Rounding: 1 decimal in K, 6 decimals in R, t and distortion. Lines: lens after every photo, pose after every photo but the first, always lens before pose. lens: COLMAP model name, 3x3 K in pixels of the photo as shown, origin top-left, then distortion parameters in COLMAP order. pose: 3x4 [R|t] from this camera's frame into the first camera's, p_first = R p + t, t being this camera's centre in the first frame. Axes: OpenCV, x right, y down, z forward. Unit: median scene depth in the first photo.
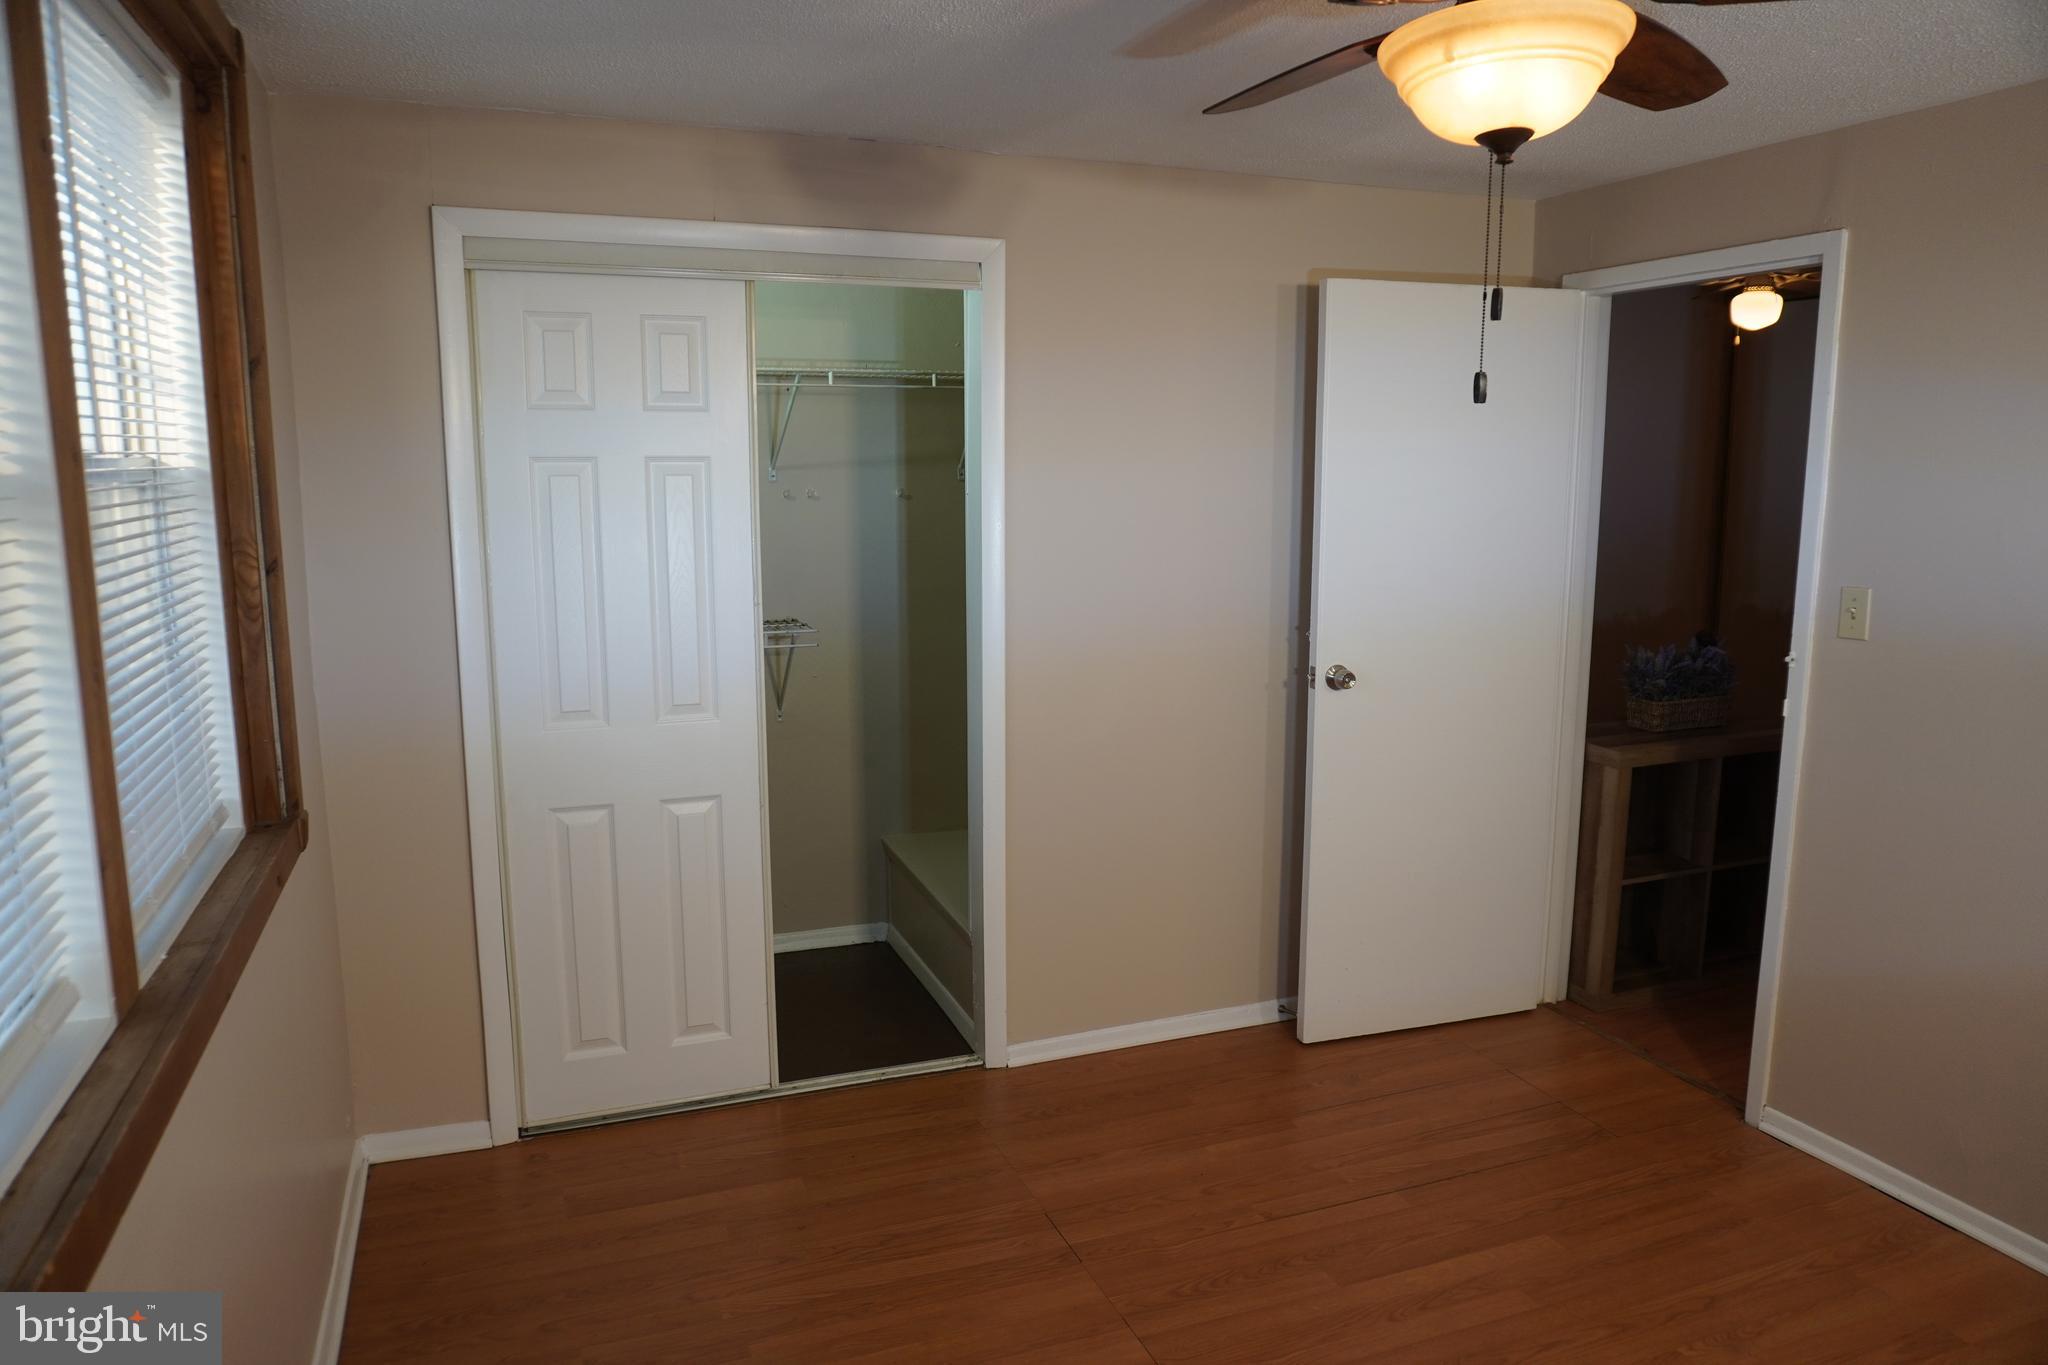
lens RADIAL K [[1376.4, 0, 1024.4], [0, 1376.4, 698.5], [0, 0, 1]] dist [-0.046642, 0.033651]
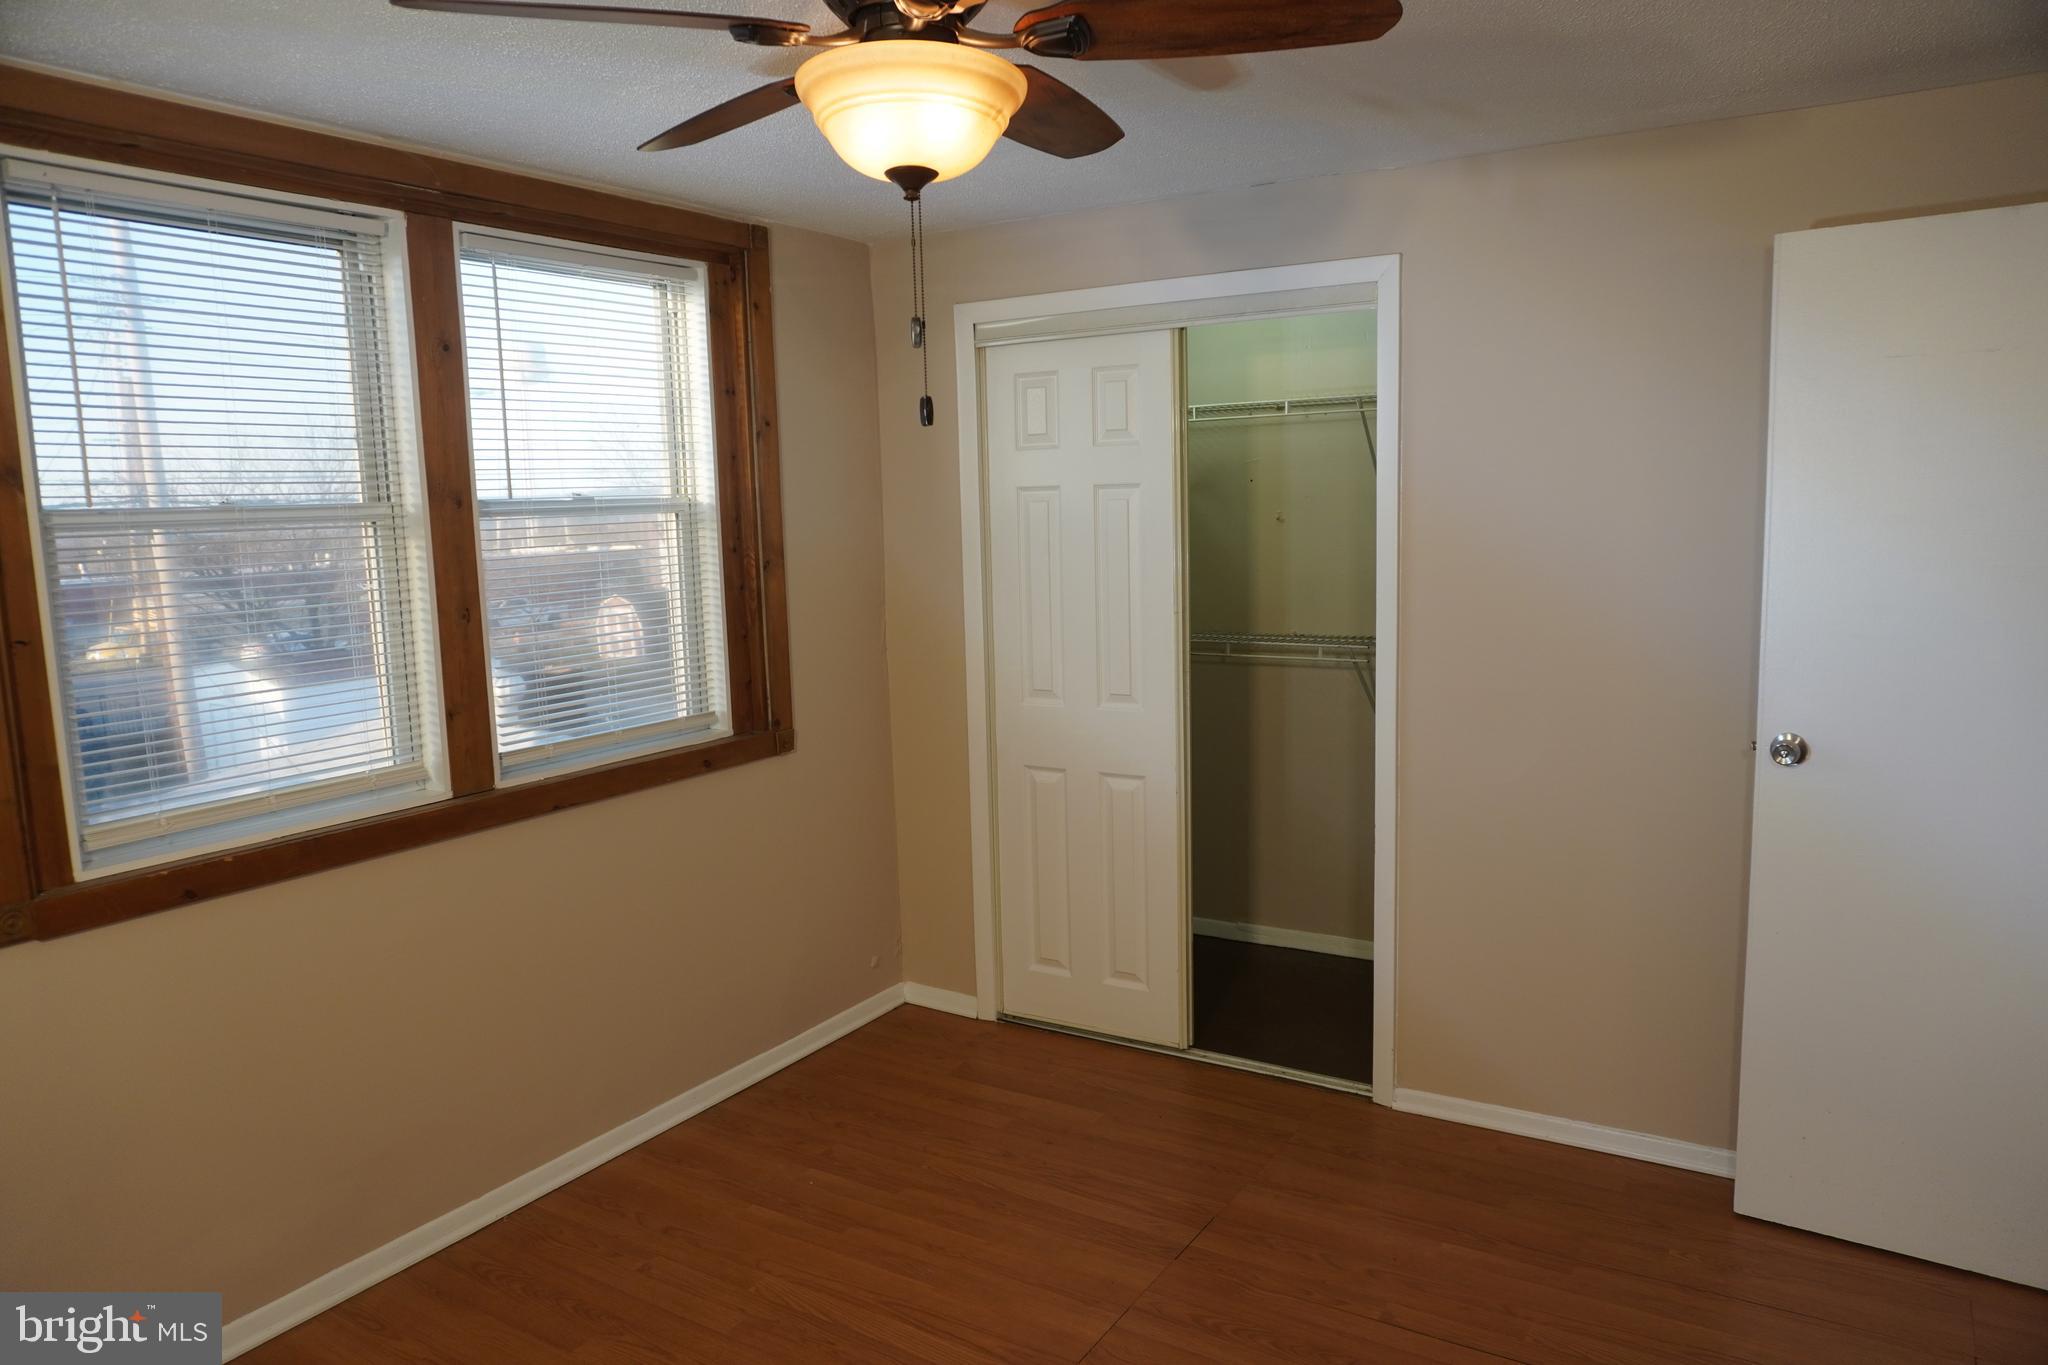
lens RADIAL K [[1376.4, 0, 986.1], [0, 1376.4, 676.3], [0, 0, 1]] dist [-0.046642, 0.033651]
pose [[0.610615, 0.096207, -0.786062, 0.595347], [-0.108641, 0.993385, 0.037190, -0.041708], [0.784440, 0.062690, 0.617028, 0.181120]]
